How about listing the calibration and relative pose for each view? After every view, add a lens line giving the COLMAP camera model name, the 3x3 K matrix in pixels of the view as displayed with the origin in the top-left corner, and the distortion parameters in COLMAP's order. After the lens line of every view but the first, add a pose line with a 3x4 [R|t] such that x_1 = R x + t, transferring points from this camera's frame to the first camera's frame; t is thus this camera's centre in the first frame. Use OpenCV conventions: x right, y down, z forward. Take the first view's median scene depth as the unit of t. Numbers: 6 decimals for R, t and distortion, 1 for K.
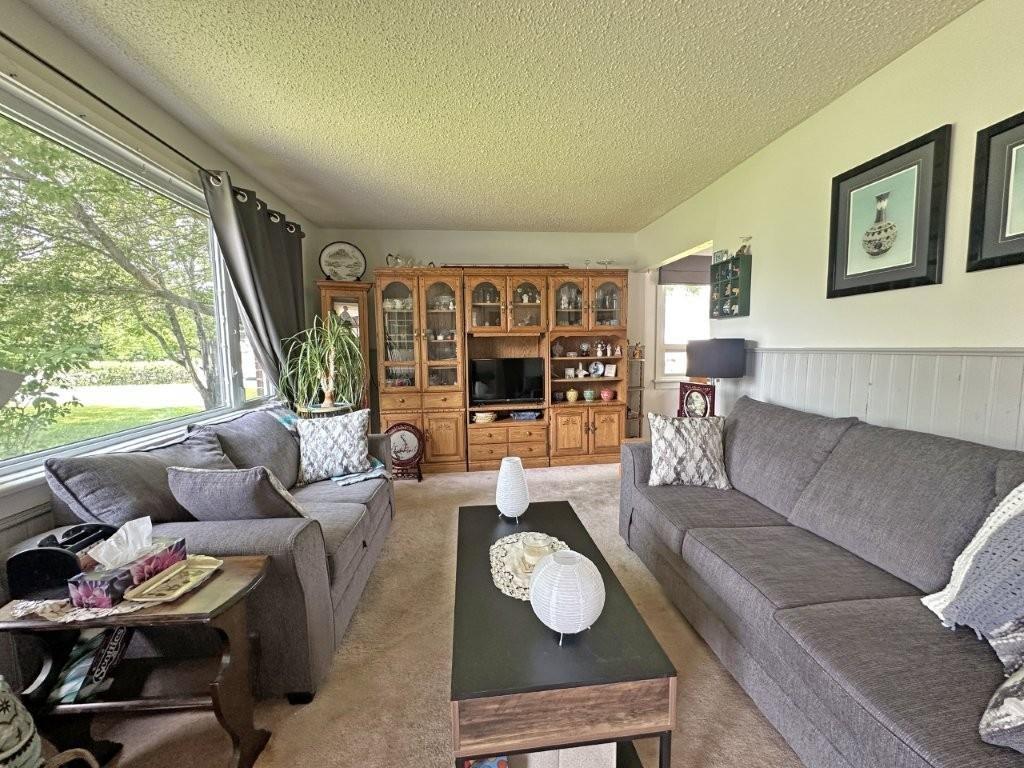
lens RADIAL K [[408.3, 0, 512.8], [0, 408.3, 382.6], [0, 0, 1]] dist [-0.002999, 0.000038]
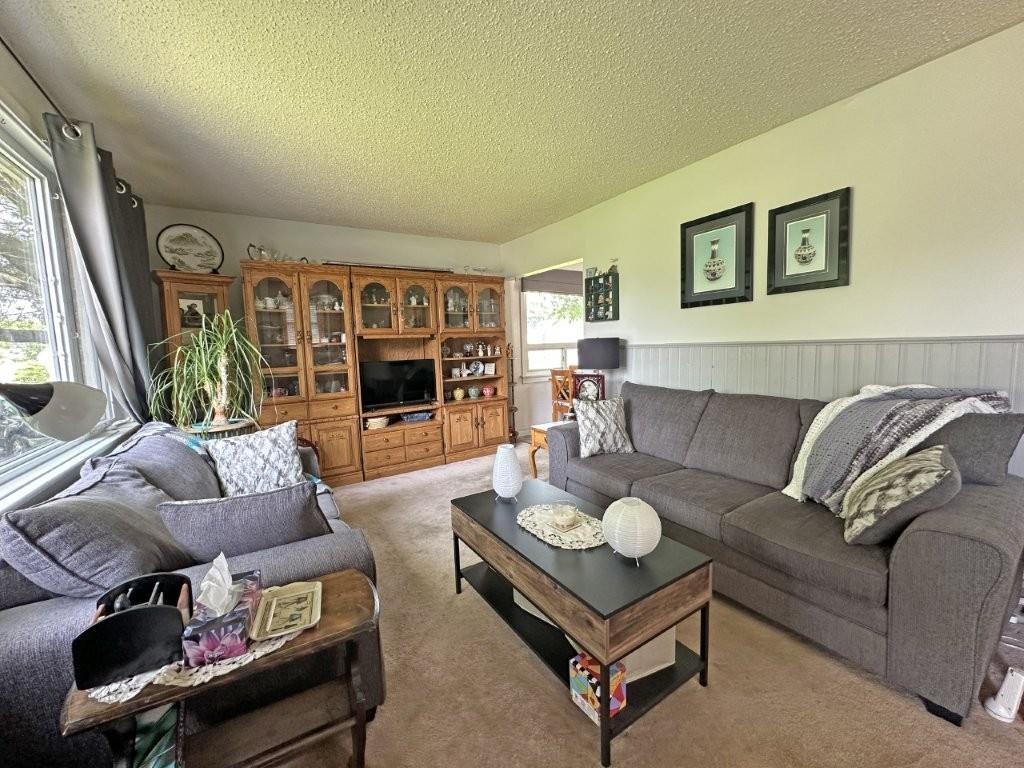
lens RADIAL K [[408.3, 0, 512.8], [0, 408.3, 382.6], [0, 0, 1]] dist [-0.002999, 0.000038]
pose [[0.896864, -0.057603, 0.438540, -0.331760], [0.060290, 0.998150, 0.007811, 0.004190], [-0.438178, 0.019434, 0.898678, -0.012405]]
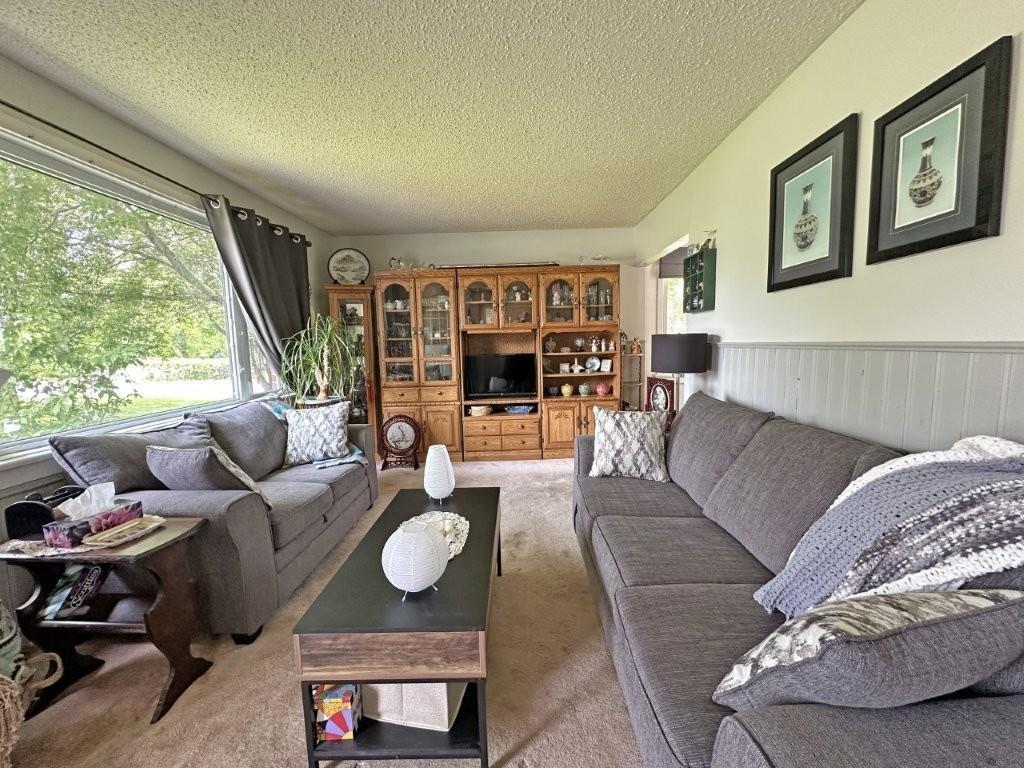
lens RADIAL K [[408.3, 0, 512.8], [0, 408.3, 382.6], [0, 0, 1]] dist [-0.002999, 0.000038]
pose [[0.992459, 0.001758, -0.122566, 0.237571], [-0.000246, 0.999924, 0.012351, 0.000124], [0.122578, -0.012228, 0.992384, -0.050127]]
